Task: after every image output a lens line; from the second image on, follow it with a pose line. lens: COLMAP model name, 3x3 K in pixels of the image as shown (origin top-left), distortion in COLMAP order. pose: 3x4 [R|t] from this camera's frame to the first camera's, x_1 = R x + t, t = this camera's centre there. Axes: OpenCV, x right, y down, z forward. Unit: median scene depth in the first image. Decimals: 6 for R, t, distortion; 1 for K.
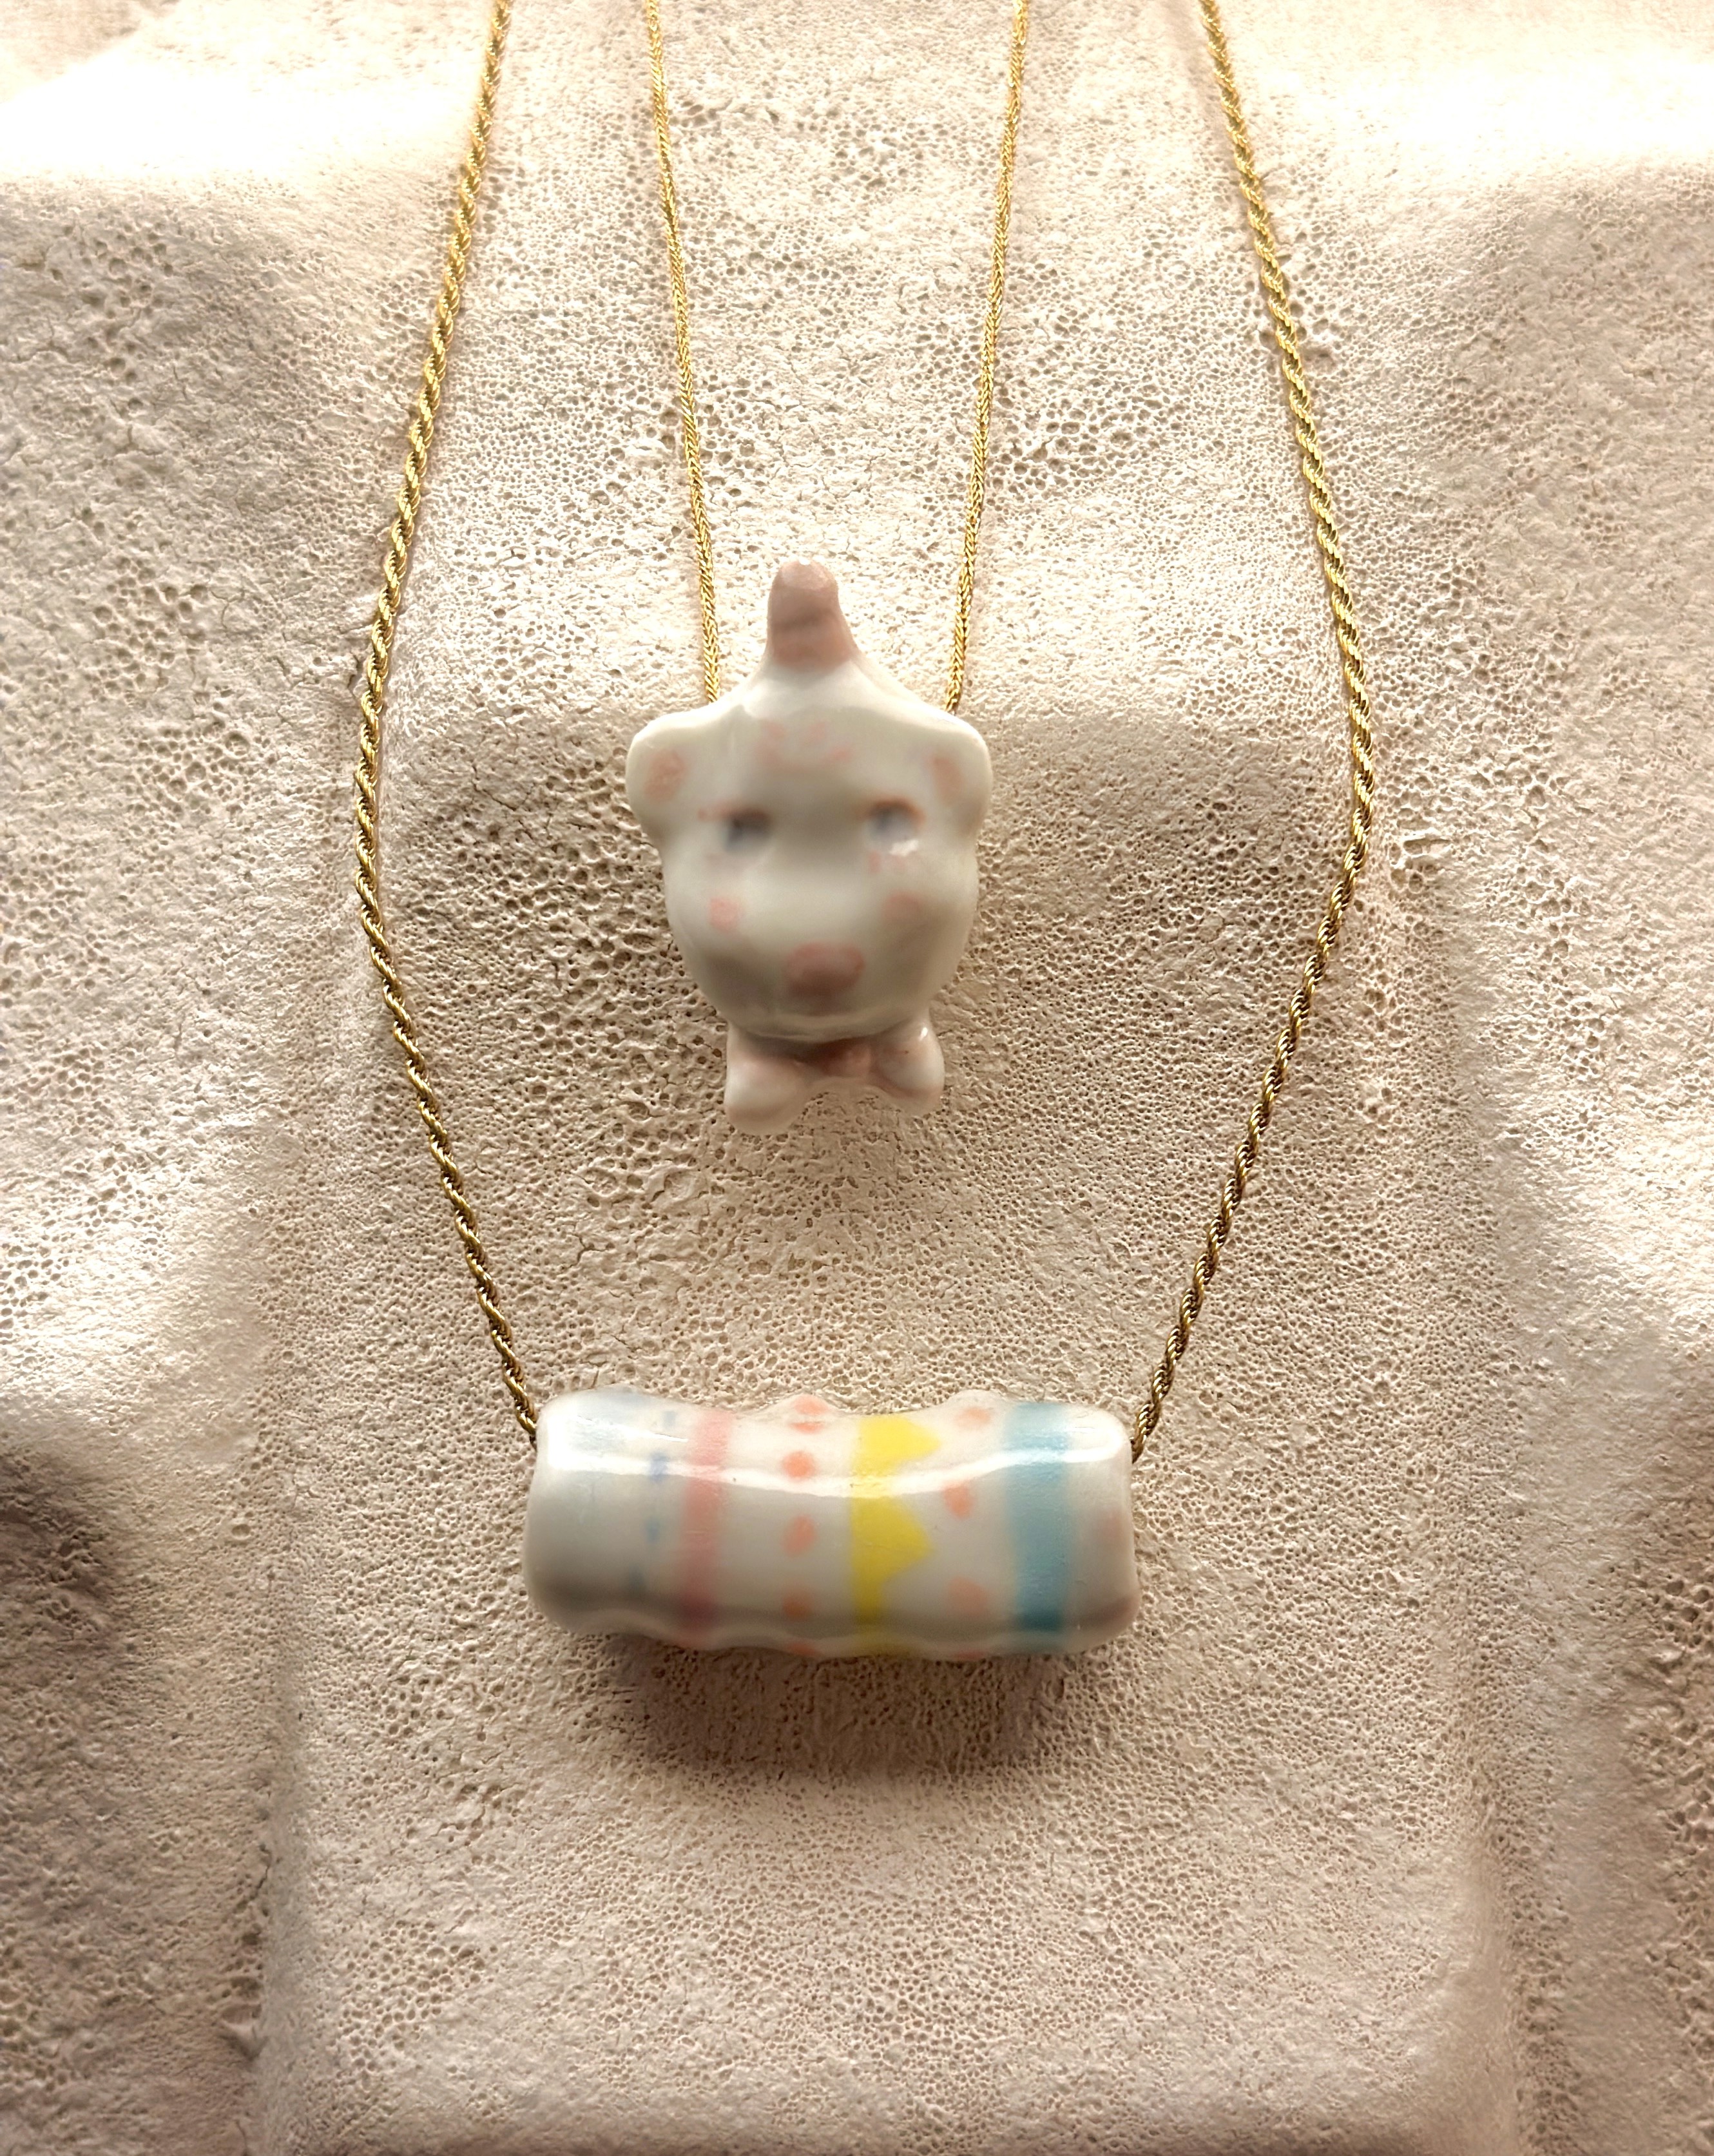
lens RADIAL K [[3948.3, 0, 972.4], [0, 3948.3, 1082.6], [0, 0, 1]] dist [0.154880, -0.310933]
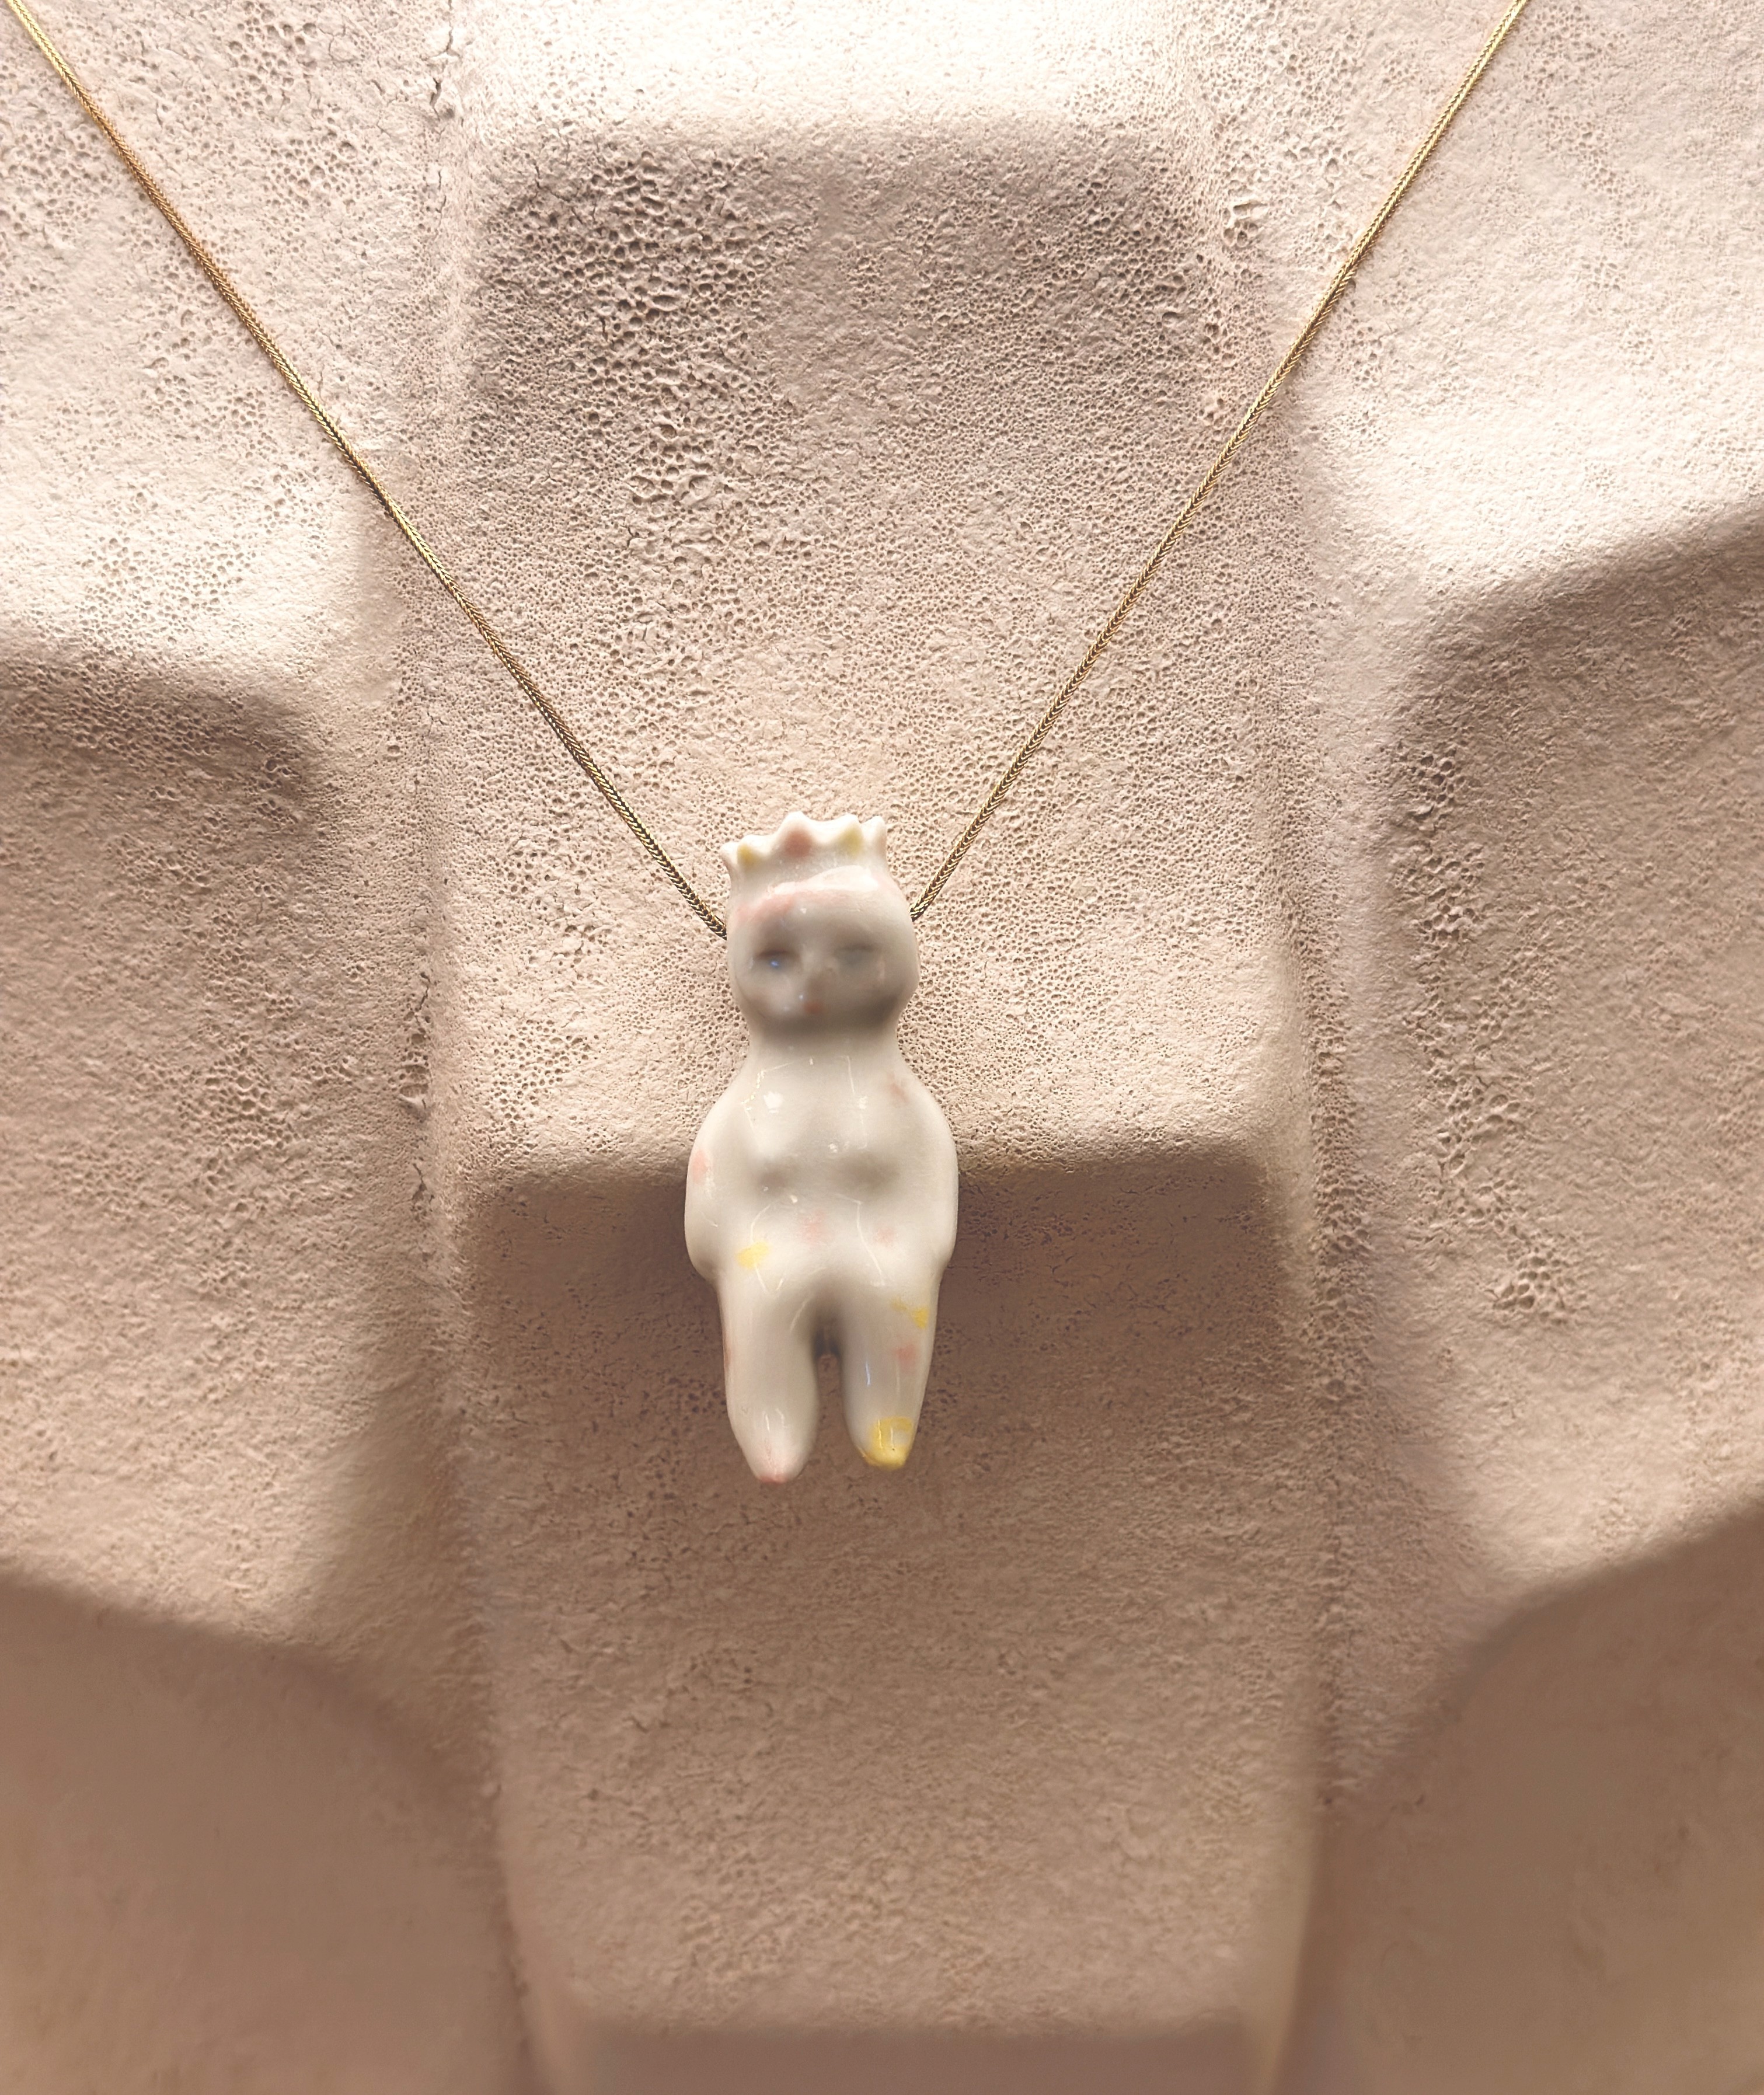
lens RADIAL K [[3553.7, 0, 883.7], [0, 3553.7, 1148.6], [0, 0, 1]] dist [0.165148, -0.358410]
pose [[0.999449, -0.029874, 0.014453, -0.035684], [0.026111, 0.976673, 0.213139, -0.012036], [-0.020483, -0.212644, 0.976915, -0.247611]]
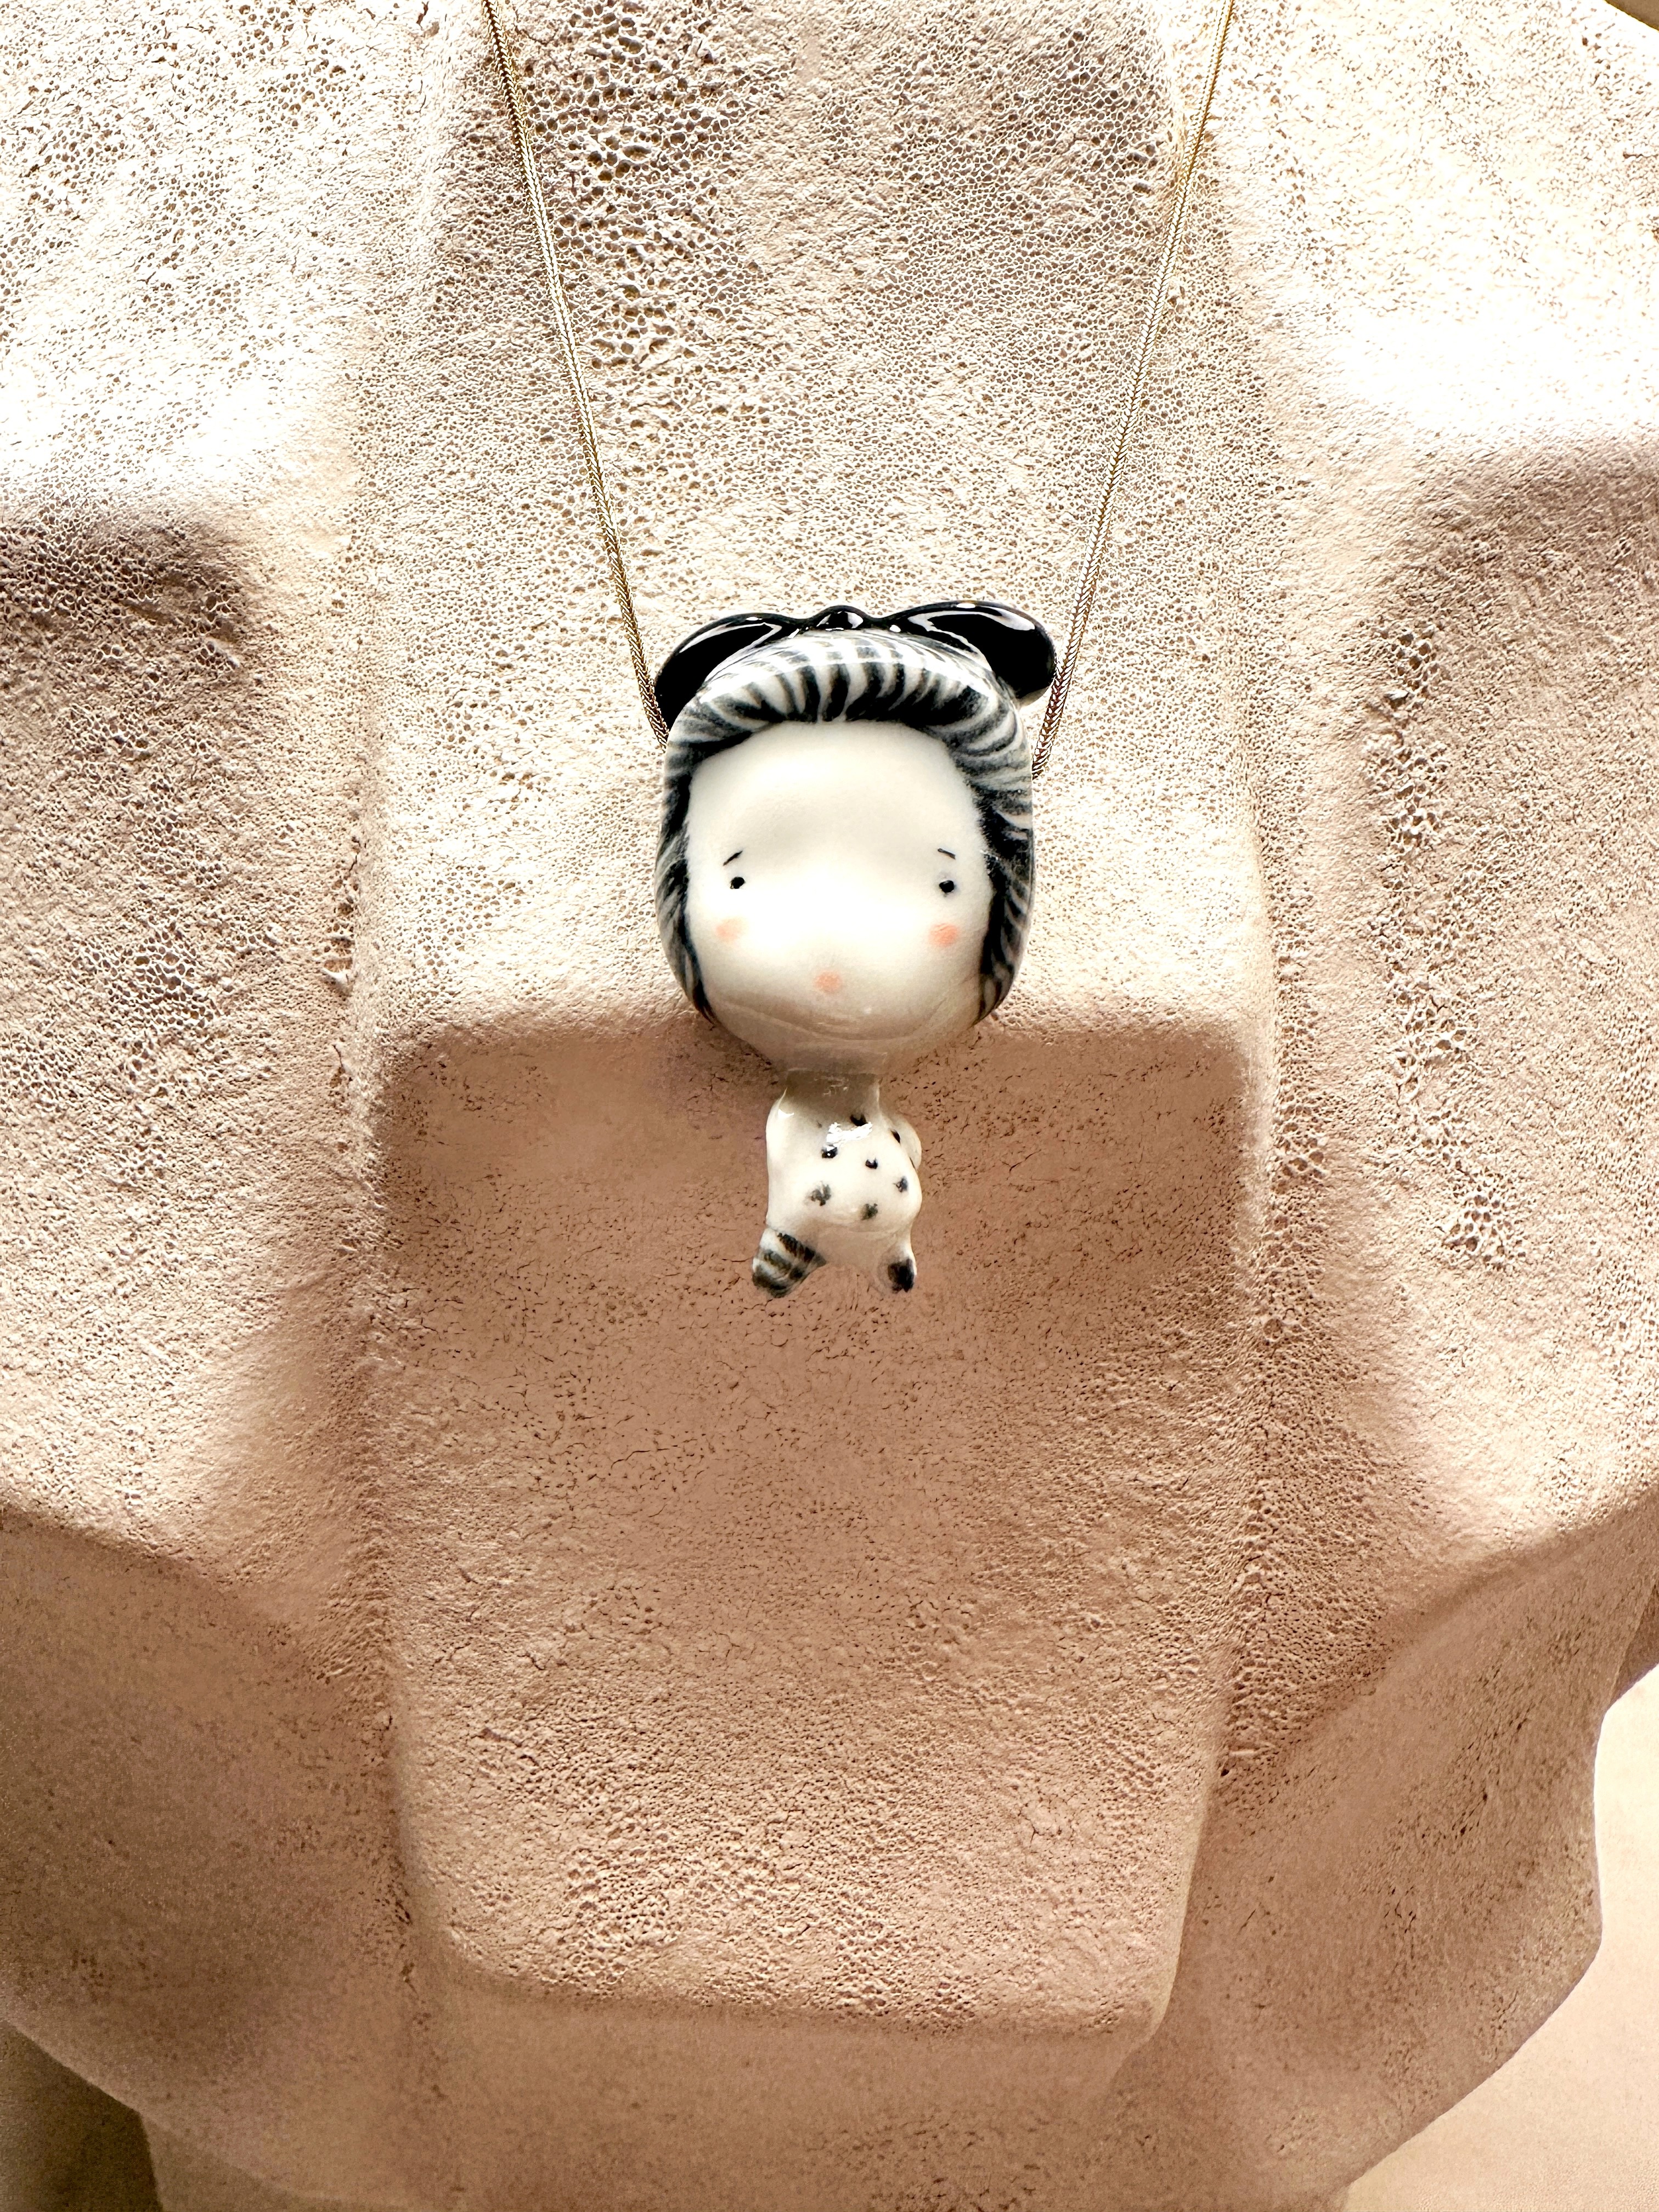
lens RADIAL K [[1623.1, 0, 573.0], [0, 1623.1, 973.5], [0, 0, 1]] dist [-0.006619, -0.004205]
pose [[0.999812, 0.005118, -0.018695, -0.092638], [-0.005247, 0.999963, -0.006858, 0.242881], [0.018659, 0.006955, 0.999802, 0.446457]]
